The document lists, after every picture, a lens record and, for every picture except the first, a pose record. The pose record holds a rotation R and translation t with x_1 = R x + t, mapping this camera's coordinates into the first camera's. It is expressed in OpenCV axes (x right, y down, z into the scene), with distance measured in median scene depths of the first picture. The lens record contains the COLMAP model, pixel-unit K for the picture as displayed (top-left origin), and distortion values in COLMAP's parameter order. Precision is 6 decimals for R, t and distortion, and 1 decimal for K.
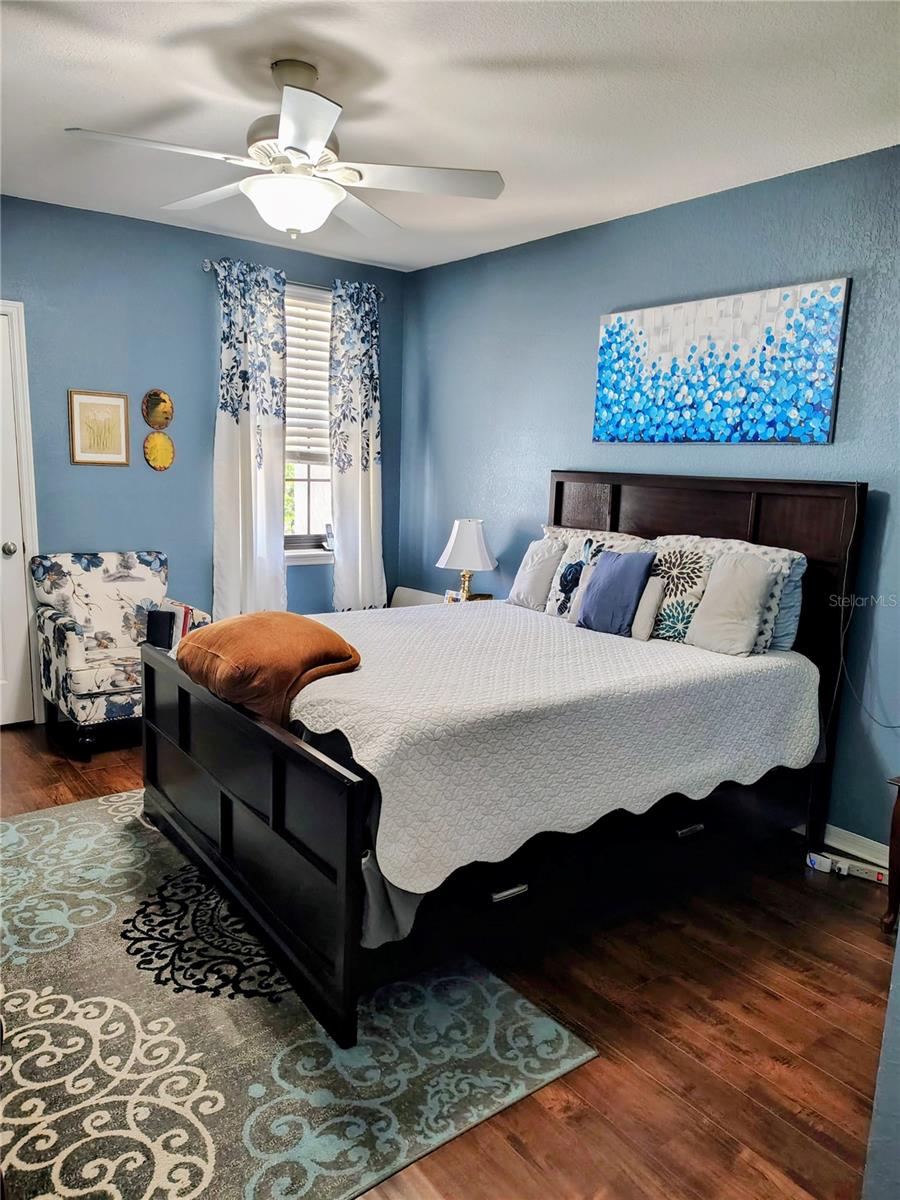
lens RADIAL K [[845.1, 0, 450.0], [0, 845.1, 600.0], [0, 0, 1]] dist [0.032120, -0.067708]
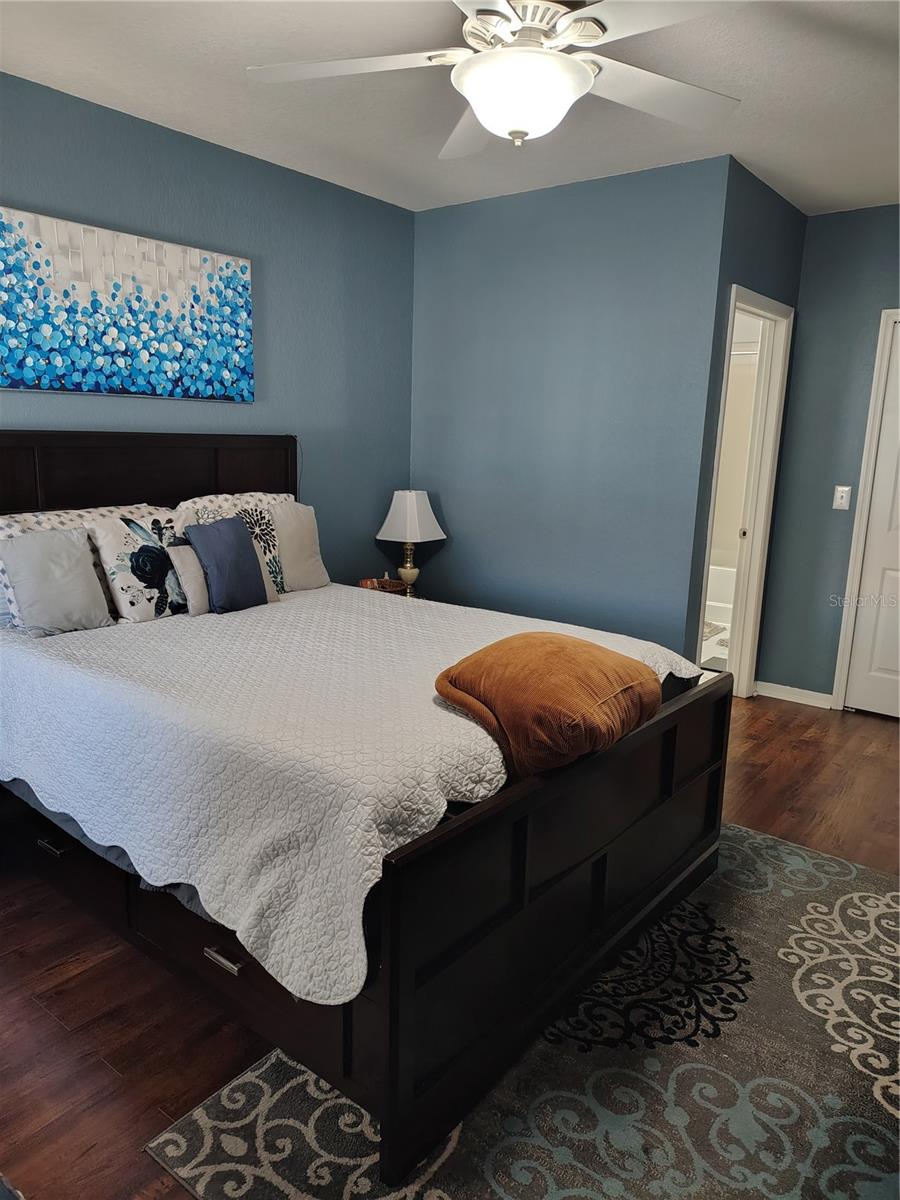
lens RADIAL K [[817.2, 0, 450.0], [0, 817.2, 600.0], [0, 0, 1]] dist [-0.009101, -0.036951]
pose [[-0.254884, -0.212428, 0.943350, -0.715829], [0.134461, 0.958307, 0.252126, -0.165507], [-0.957577, 0.191106, -0.215694, 0.997278]]
